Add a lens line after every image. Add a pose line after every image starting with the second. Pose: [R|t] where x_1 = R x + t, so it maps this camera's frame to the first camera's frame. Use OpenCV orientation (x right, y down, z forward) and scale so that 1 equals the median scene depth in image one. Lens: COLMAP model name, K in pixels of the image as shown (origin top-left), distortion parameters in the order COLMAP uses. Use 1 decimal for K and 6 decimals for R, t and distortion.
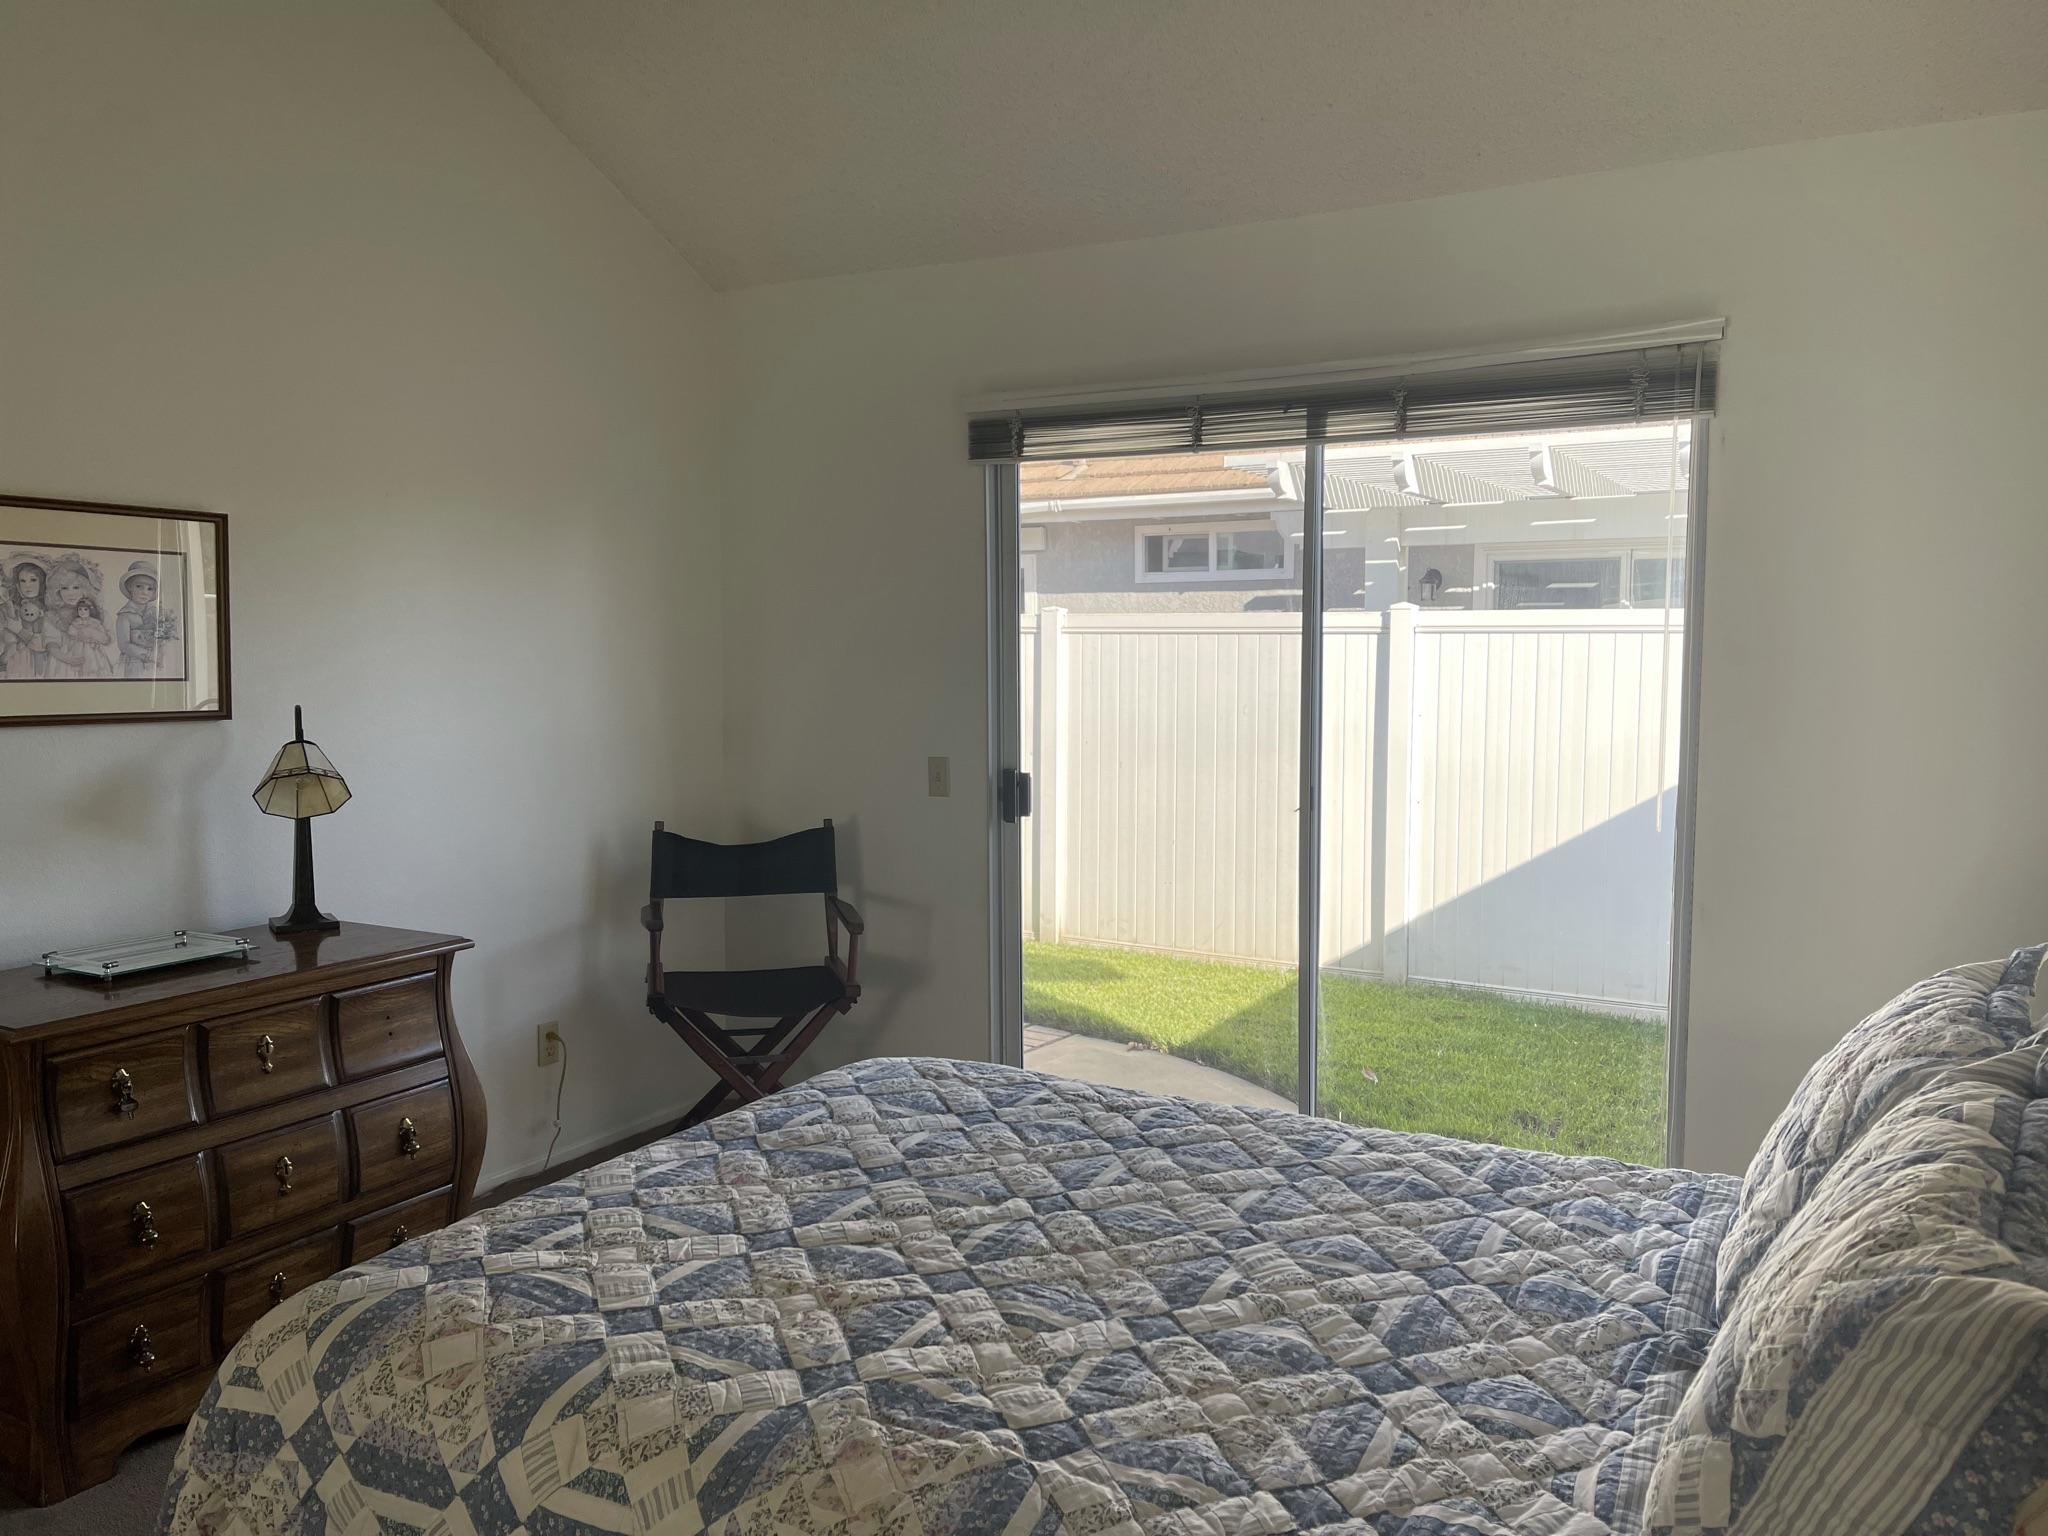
lens RADIAL K [[1553.0, 0, 1027.6], [0, 1553.0, 784.5], [0, 0, 1]] dist [0.091138, -0.119400]
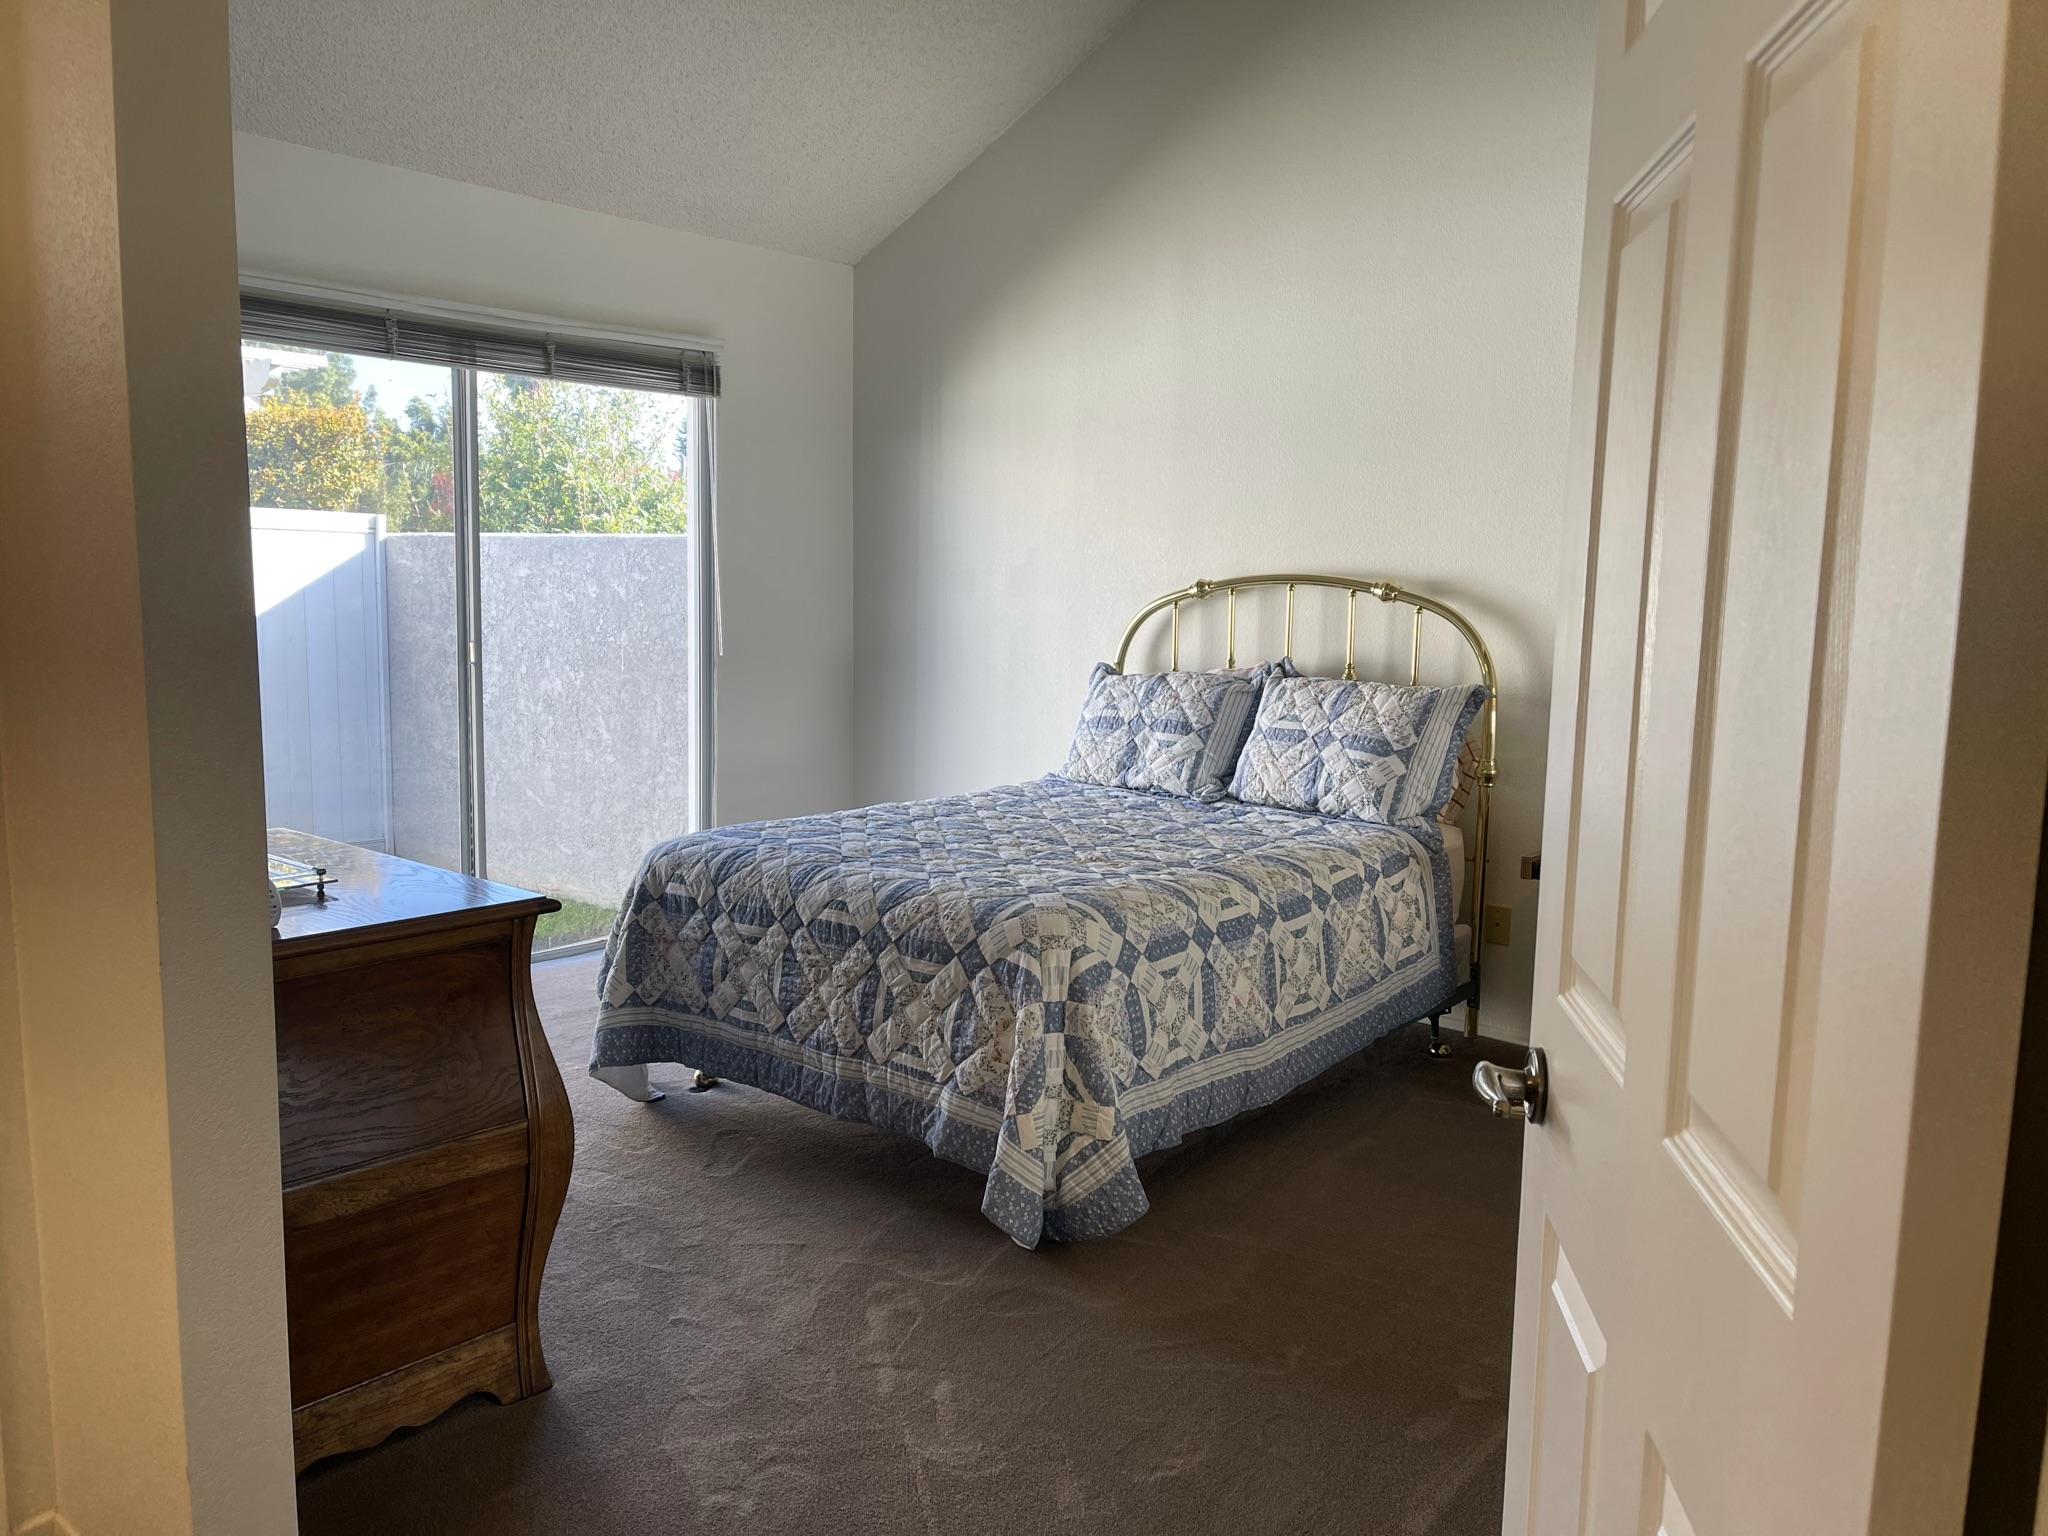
lens RADIAL K [[1558.3, 0, 1025.7], [0, 1558.3, 771.1], [0, 0, 1]] dist [0.080331, -0.117595]
pose [[0.189982, -0.124388, 0.973876, -1.785266], [0.071417, 0.991065, 0.112652, -0.016028], [-0.979187, 0.048150, 0.197168, 0.591277]]
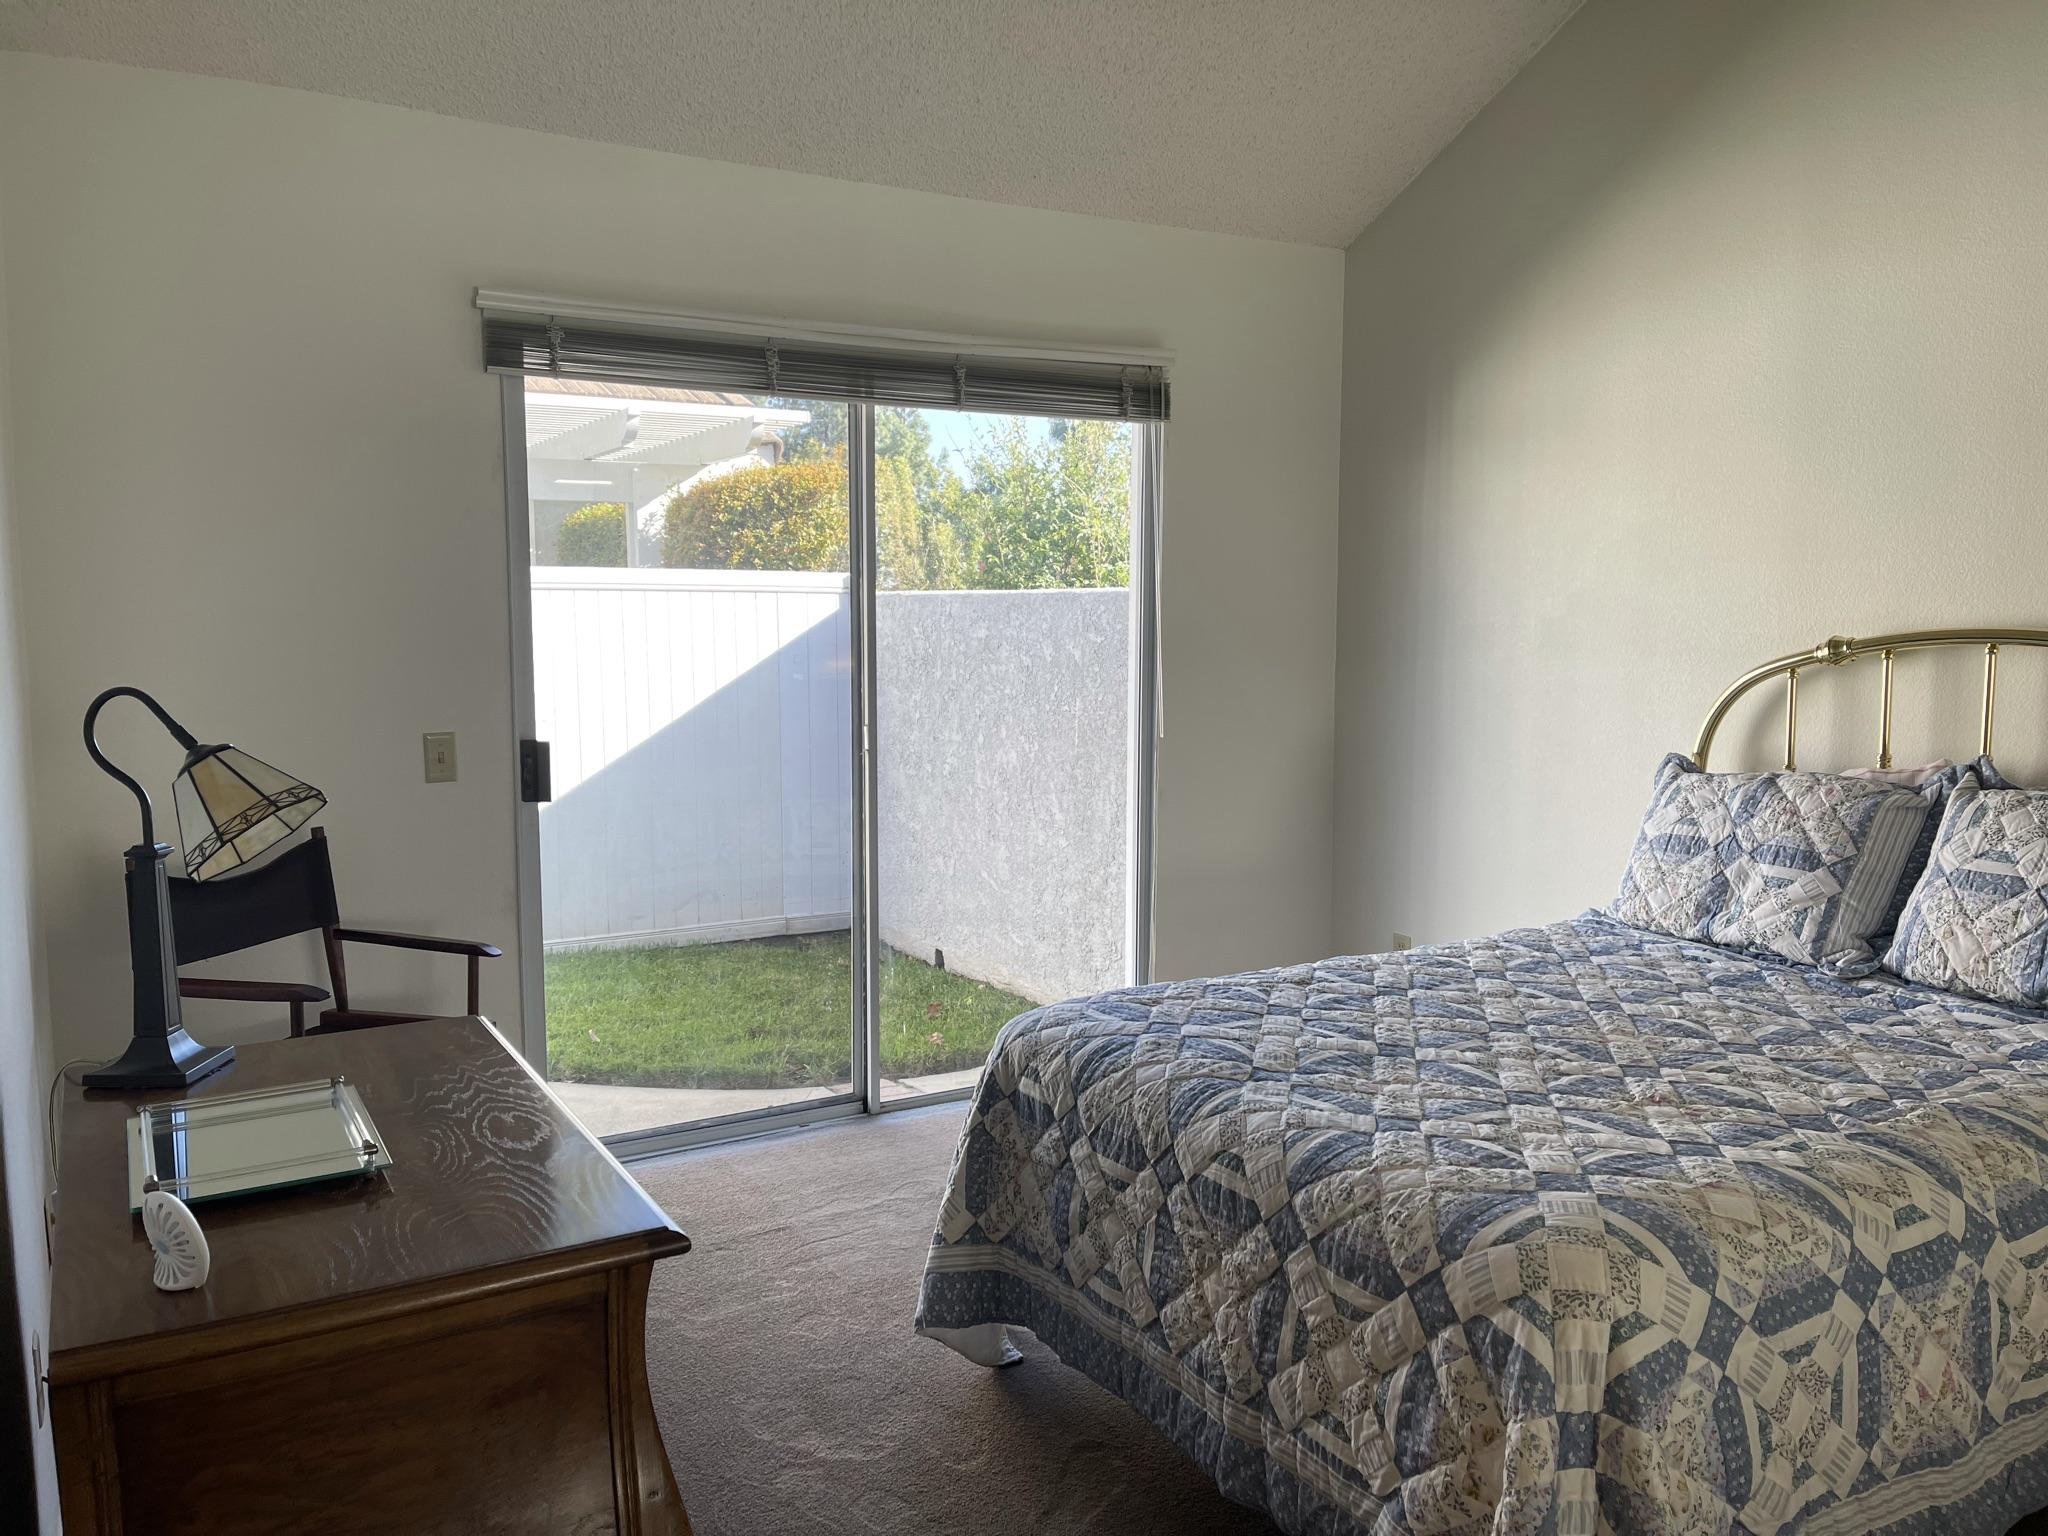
lens RADIAL K [[1553.0, 0, 1027.6], [0, 1553.0, 784.5], [0, 0, 1]] dist [0.091138, -0.119400]
pose [[0.506074, -0.103006, 0.856317, -1.237216], [0.082273, 0.994081, 0.070955, -0.050052], [-0.858557, 0.034543, 0.511553, 0.670703]]
